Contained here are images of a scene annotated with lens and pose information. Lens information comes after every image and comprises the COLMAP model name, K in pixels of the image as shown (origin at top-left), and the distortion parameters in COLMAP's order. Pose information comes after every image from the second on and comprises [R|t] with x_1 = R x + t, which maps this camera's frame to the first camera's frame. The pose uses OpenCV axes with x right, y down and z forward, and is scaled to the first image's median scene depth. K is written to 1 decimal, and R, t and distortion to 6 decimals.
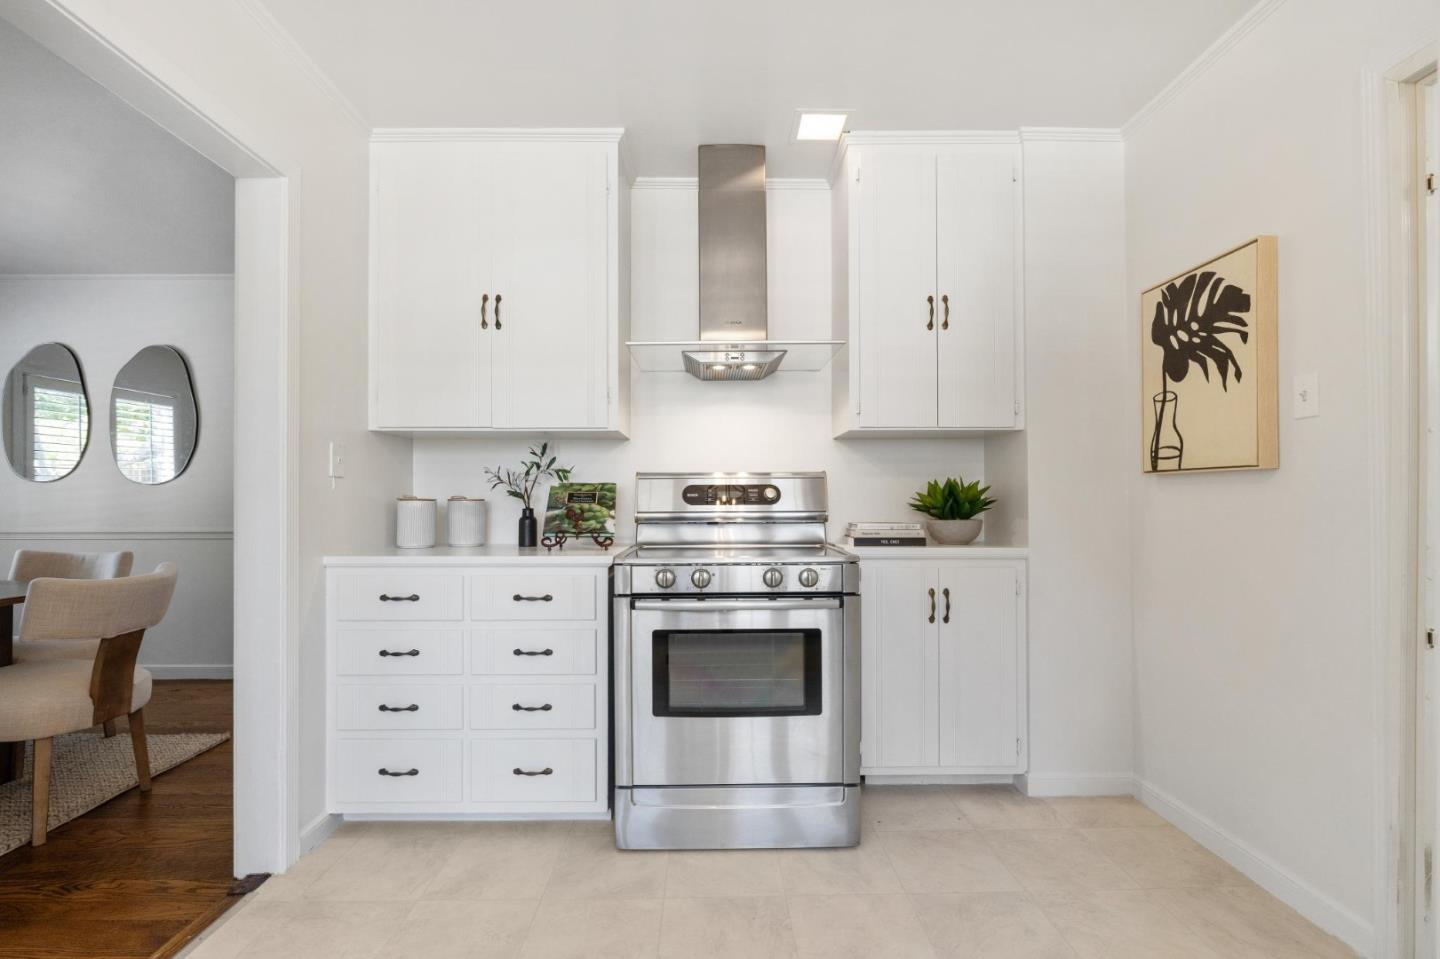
lens RADIAL K [[625.5, 0, 743.0], [0, 625.5, 495.9], [0, 0, 1]] dist [-0.002731, 0.000158]
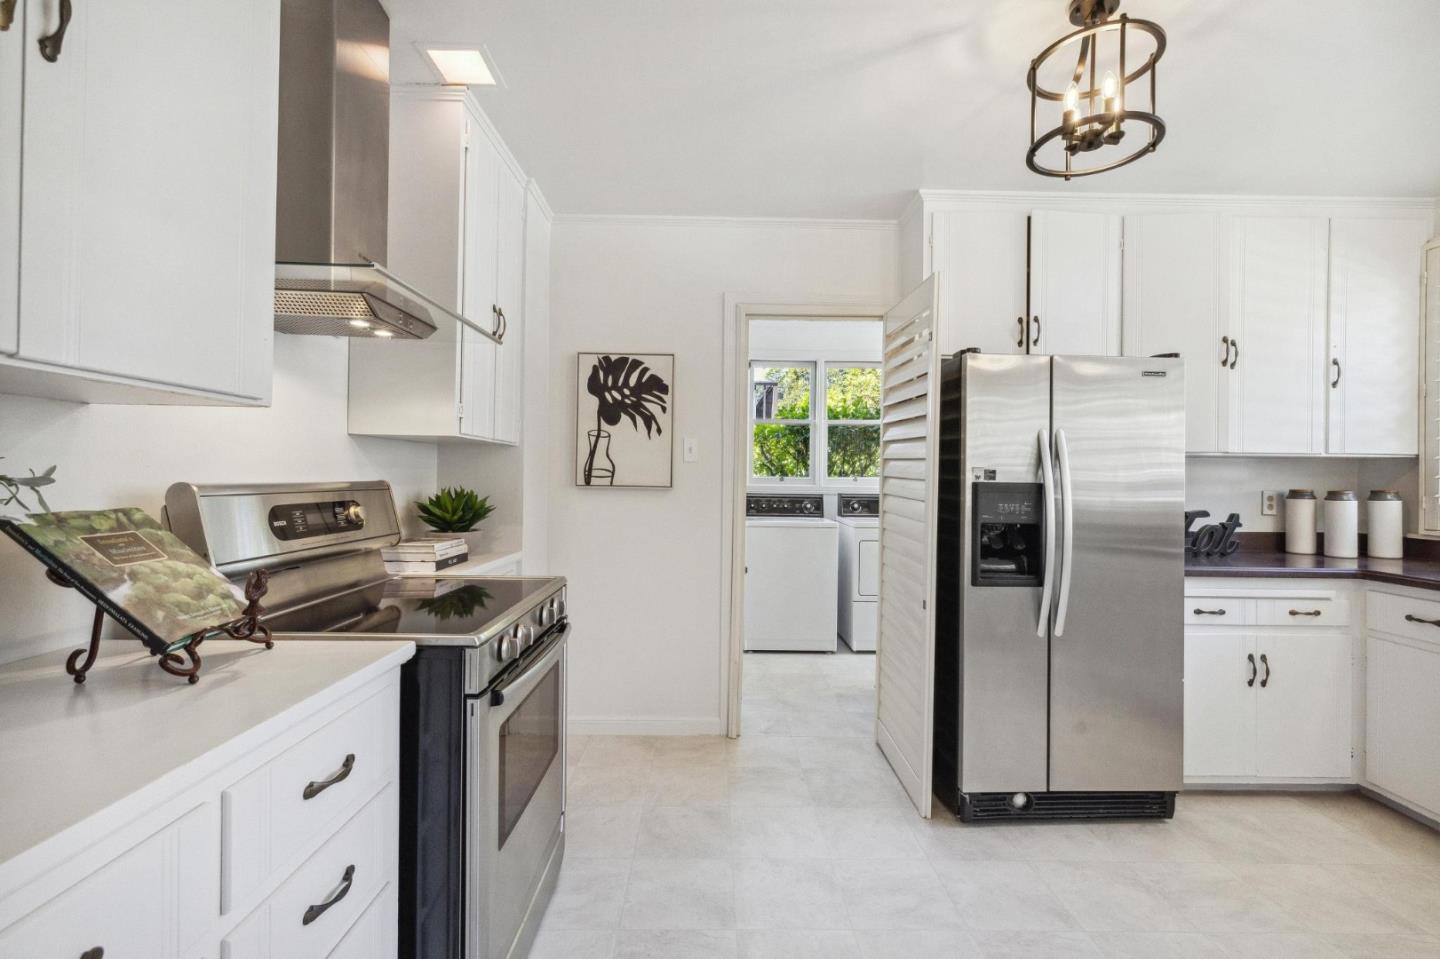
lens RADIAL K [[656.8, 0, 721.2], [0, 656.8, 476.8], [0, 0, 1]] dist [0.001993, 0.000280]
pose [[0.008176, 0.003903, 0.999959, -0.809088], [-0.019986, 0.999793, -0.003739, -0.060008], [-0.999767, -0.019955, 0.008252, 0.704685]]
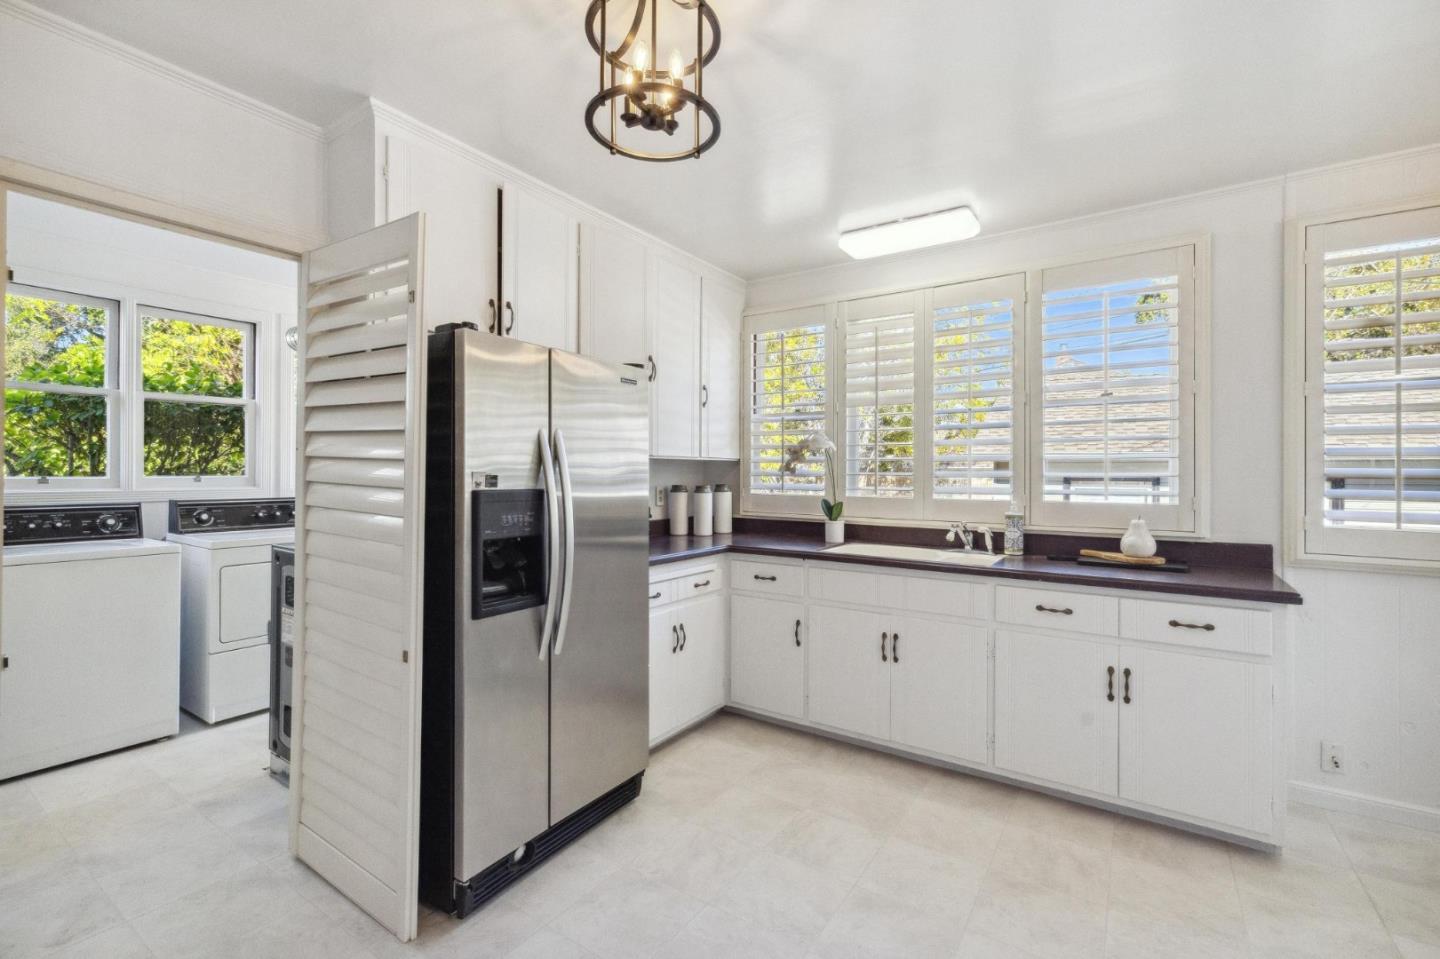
lens RADIAL K [[621.9, 0, 752.0], [0, 621.9, 472.8], [0, 0, 1]] dist [0.000582, 0.000514]
pose [[-0.827528, -0.000349, 0.561425, -0.470374], [-0.006853, 0.999932, -0.009479, -0.083104], [-0.561383, -0.011692, -0.827474, 0.776426]]
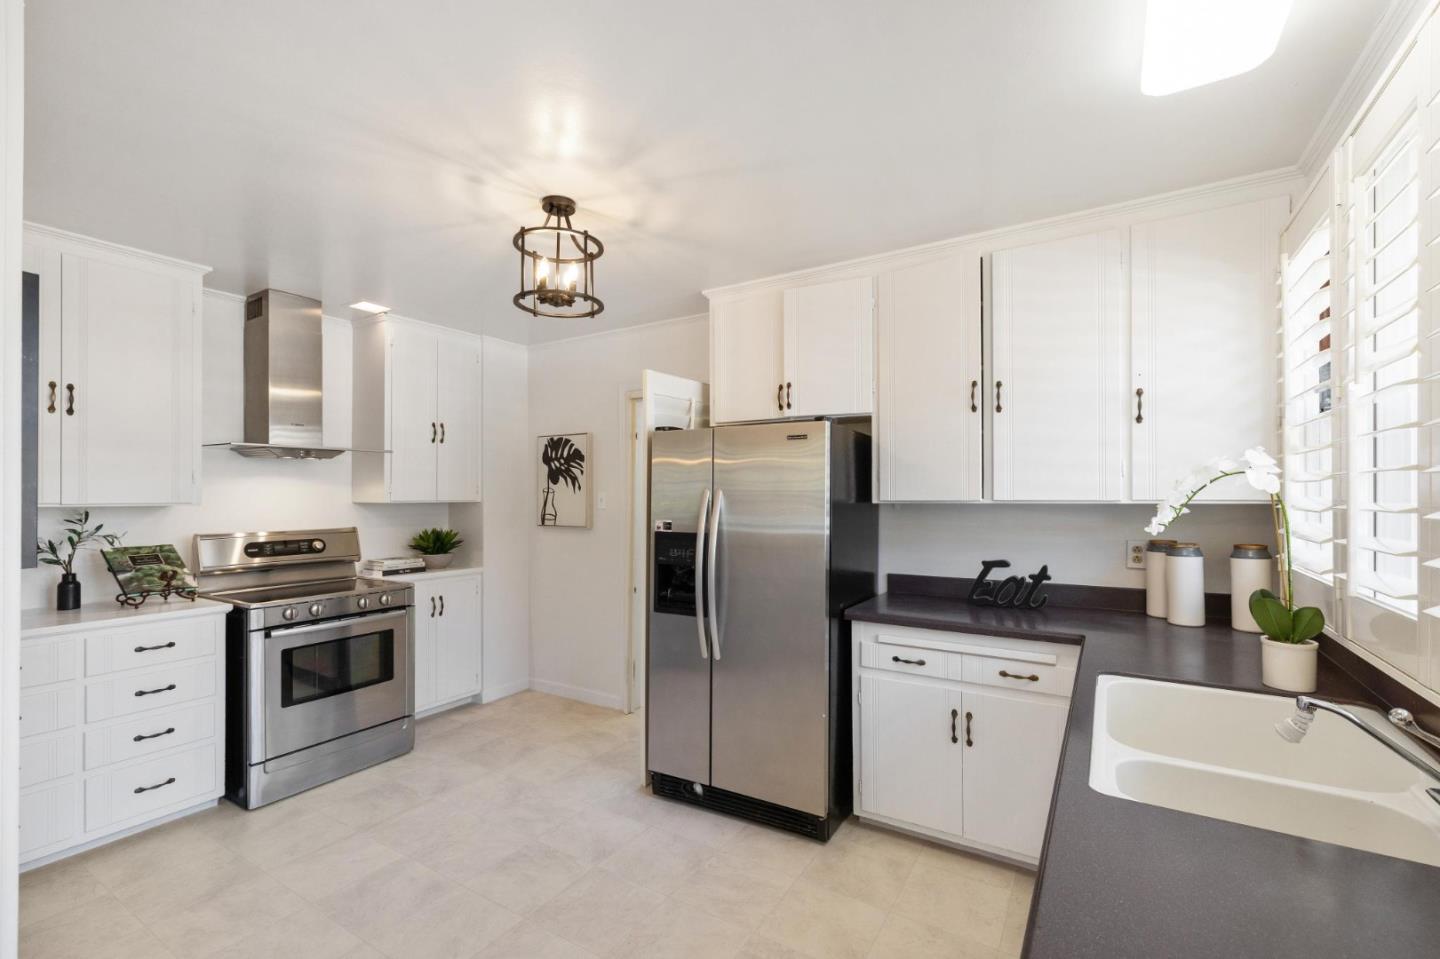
lens RADIAL K [[618.3, 0, 718.8], [0, 618.3, 495.0], [0, 0, 1]] dist [-0.000458, -0.000087]
pose [[0.545548, 0.002690, 0.838075, -0.750536], [-0.007501, 0.999970, 0.001674, -0.149935], [-0.838046, -0.007200, 0.545552, -0.611101]]
